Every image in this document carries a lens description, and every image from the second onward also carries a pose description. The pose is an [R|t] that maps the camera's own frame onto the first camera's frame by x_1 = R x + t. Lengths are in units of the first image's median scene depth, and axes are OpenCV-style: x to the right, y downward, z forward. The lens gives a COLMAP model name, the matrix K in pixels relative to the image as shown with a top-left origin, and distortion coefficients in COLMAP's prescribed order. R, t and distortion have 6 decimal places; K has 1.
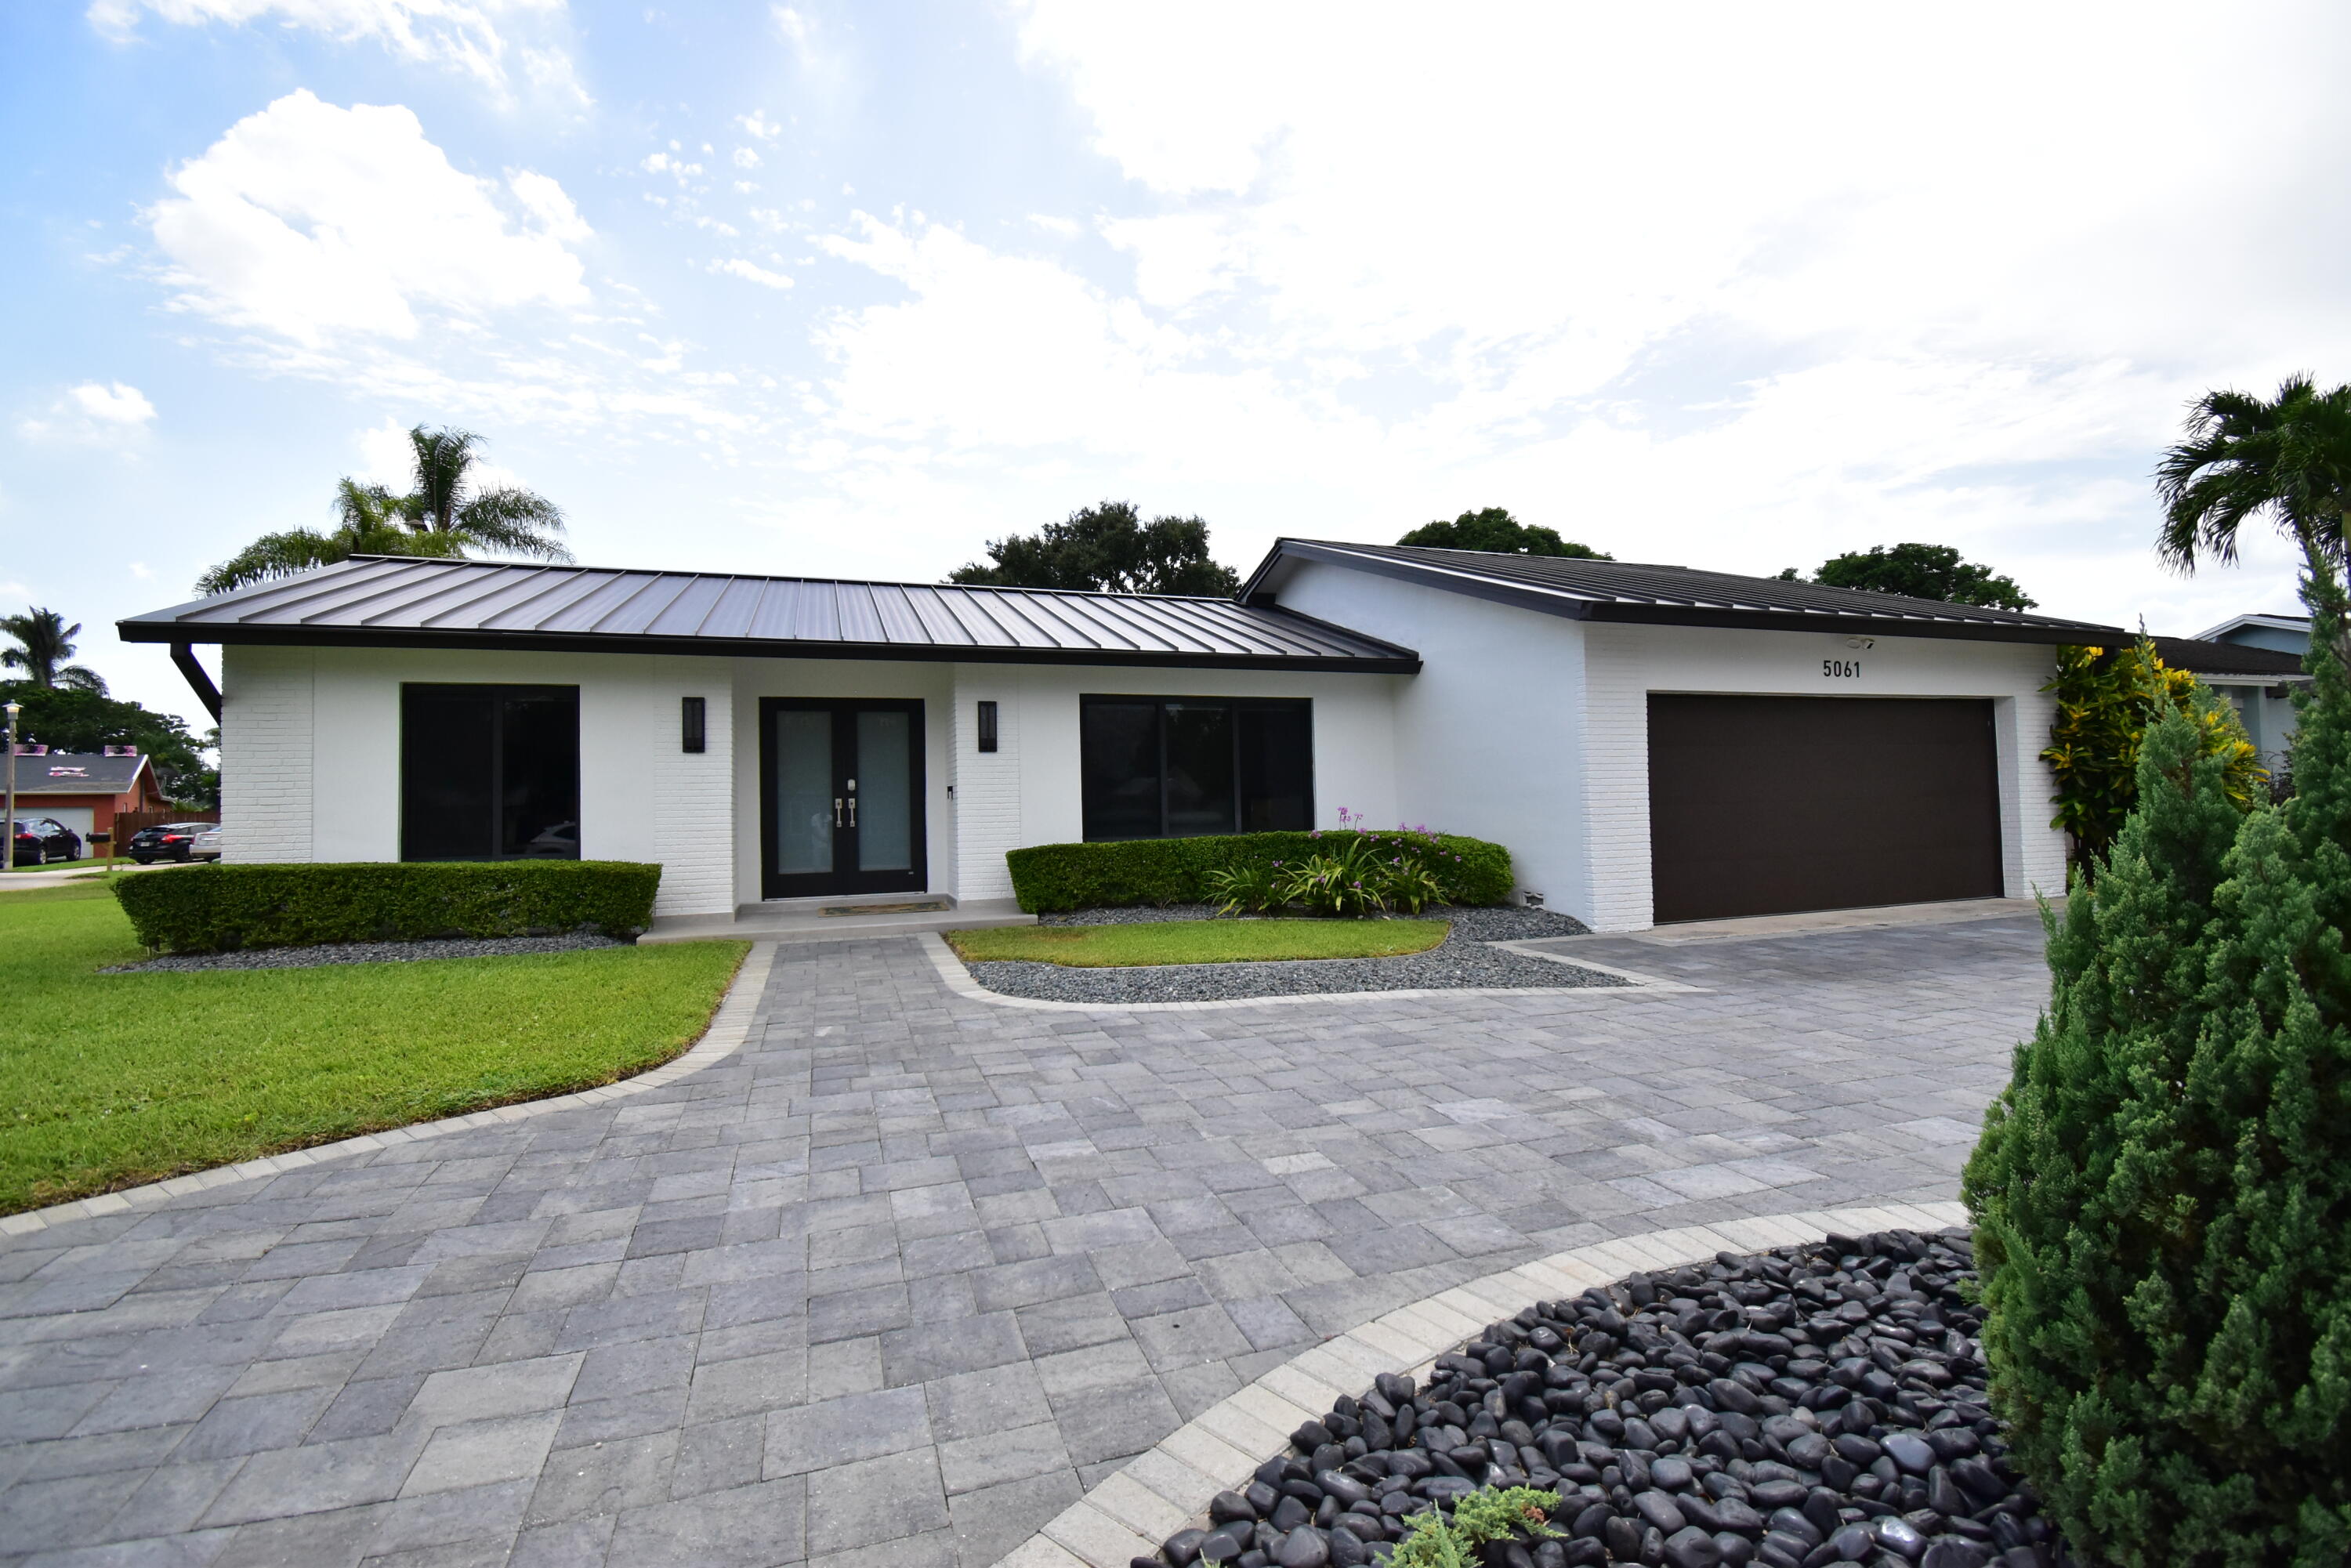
lens RADIAL K [[1032.2, 0, 1187.3], [0, 1032.2, 768.6], [0, 0, 1]] dist [0.013121, -0.018529]
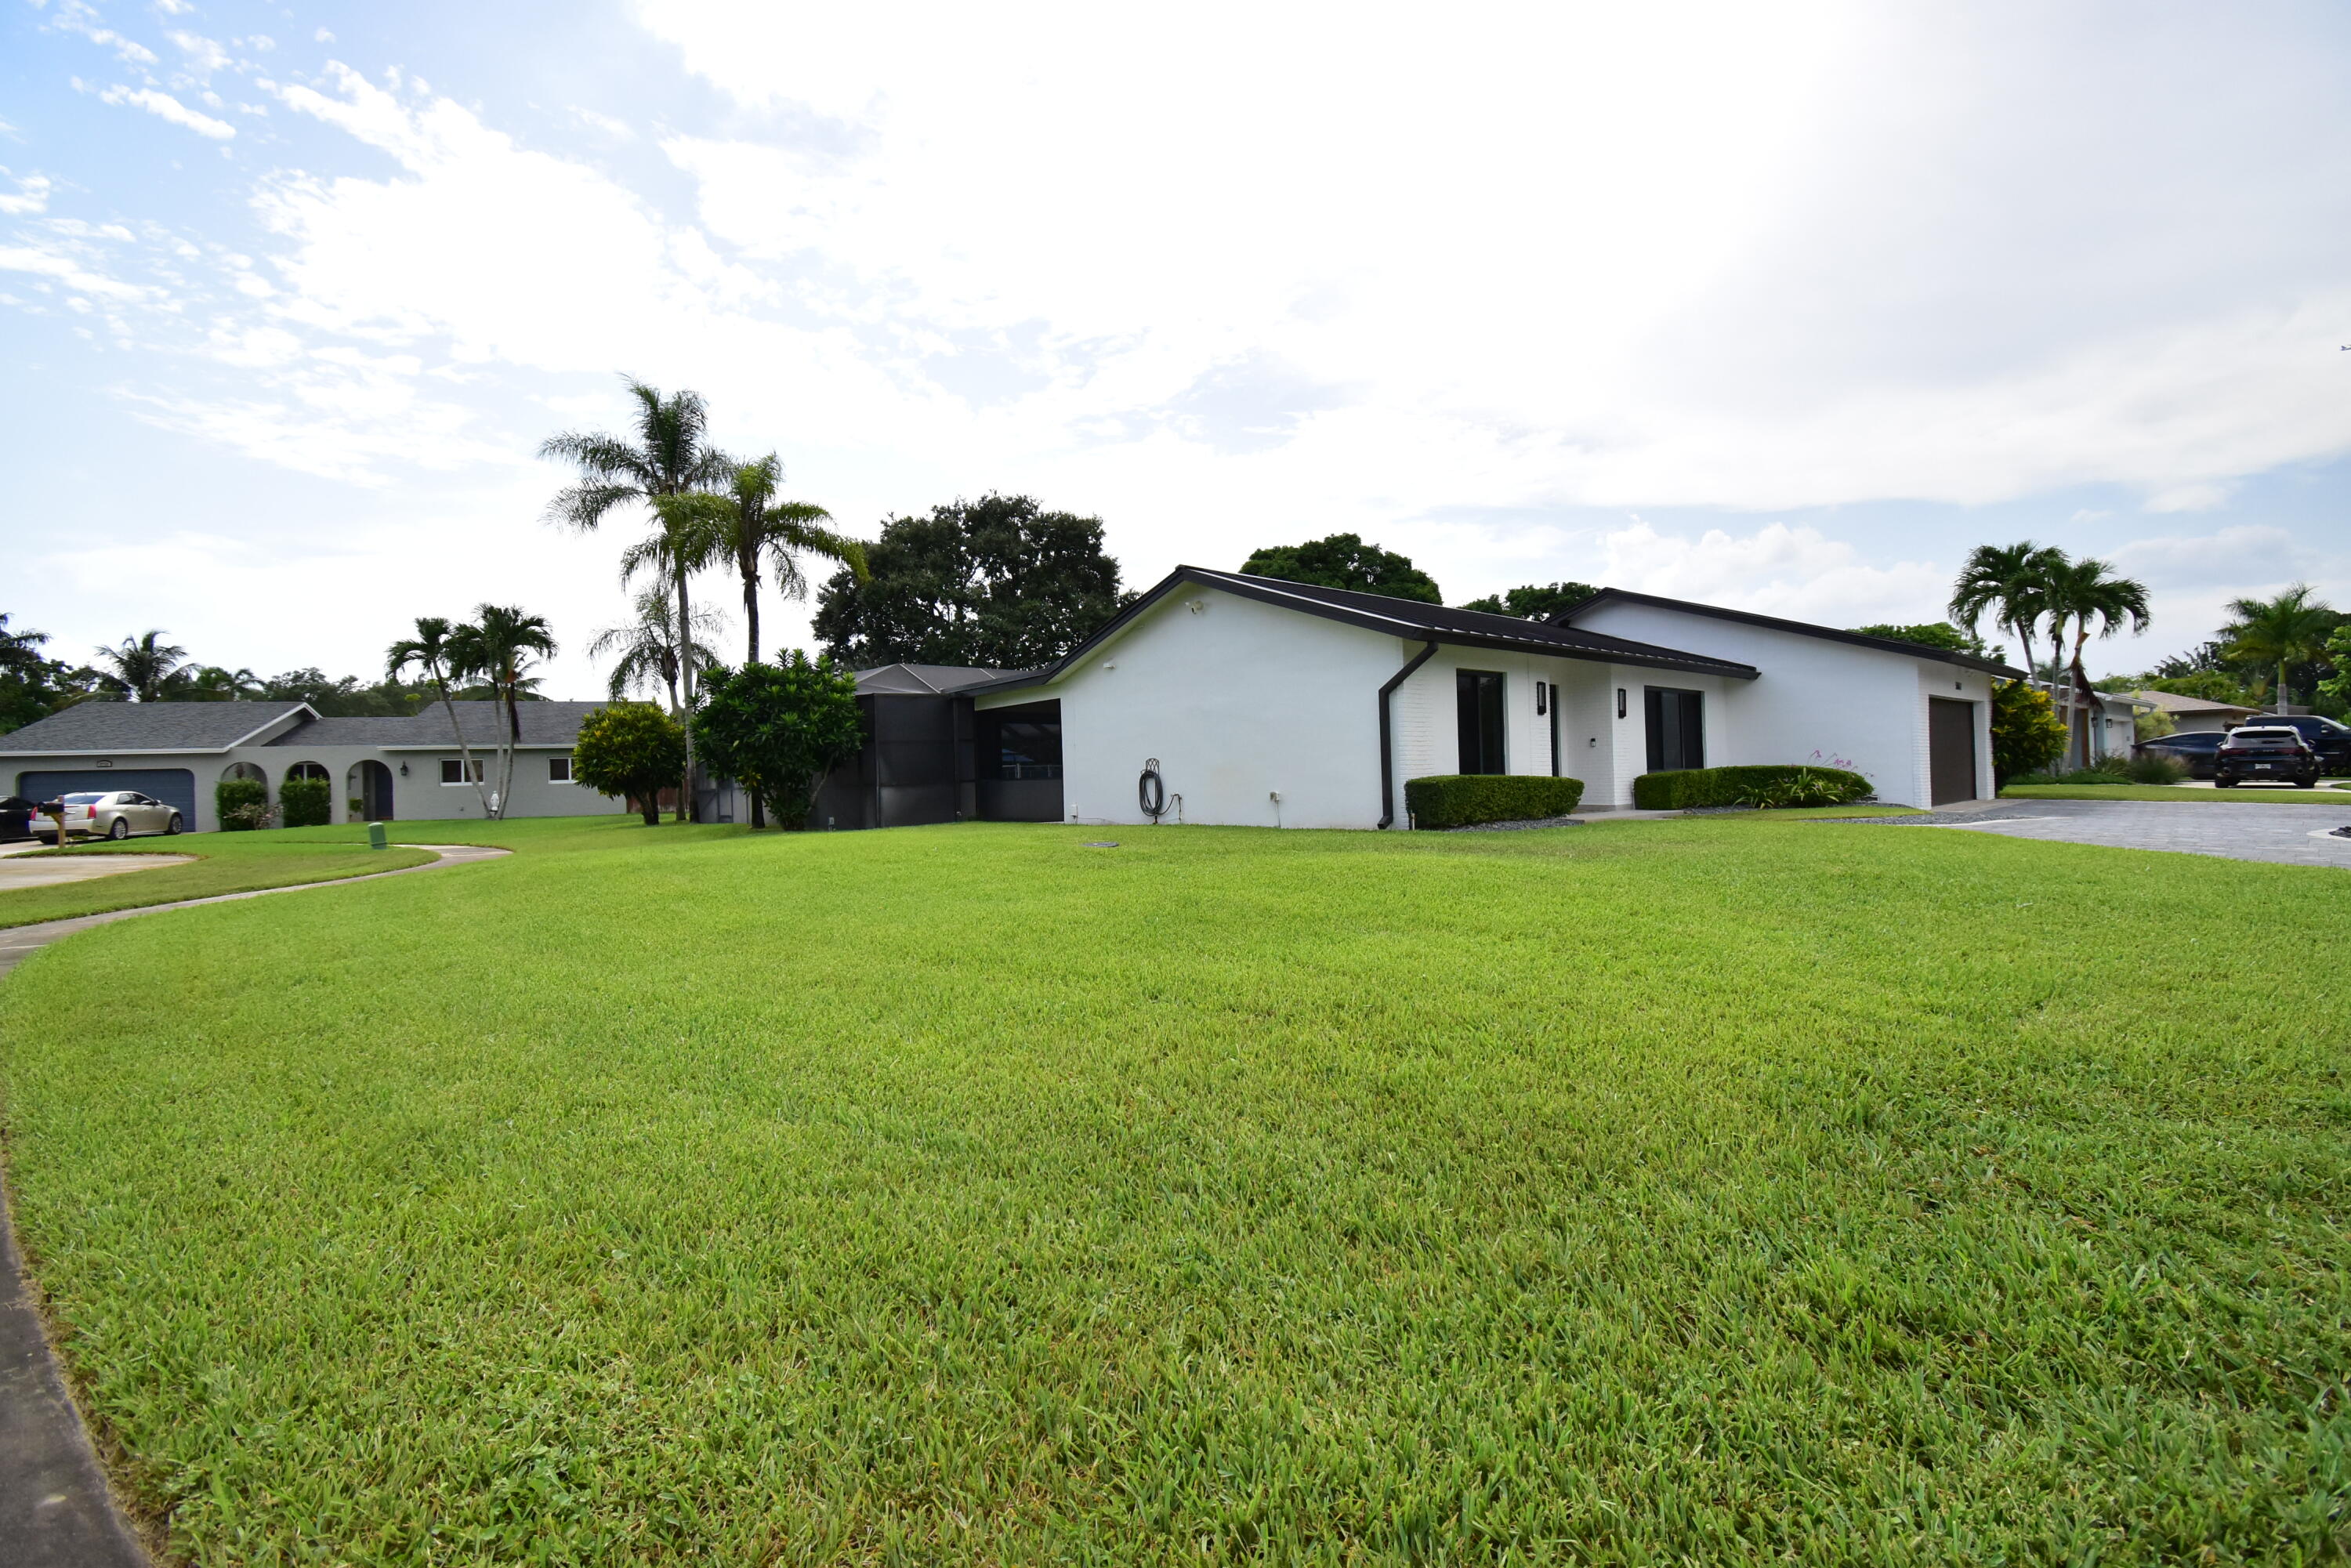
lens RADIAL K [[1032.2, 0, 1181.0], [0, 1032.2, 744.3], [0, 0, 1]] dist [0.013121, -0.018529]
pose [[0.921780, 0.009972, 0.387585, -1.132278], [-0.008076, 0.999946, -0.006521, 0.032567], [-0.387630, 0.002881, 0.921811, -0.216468]]
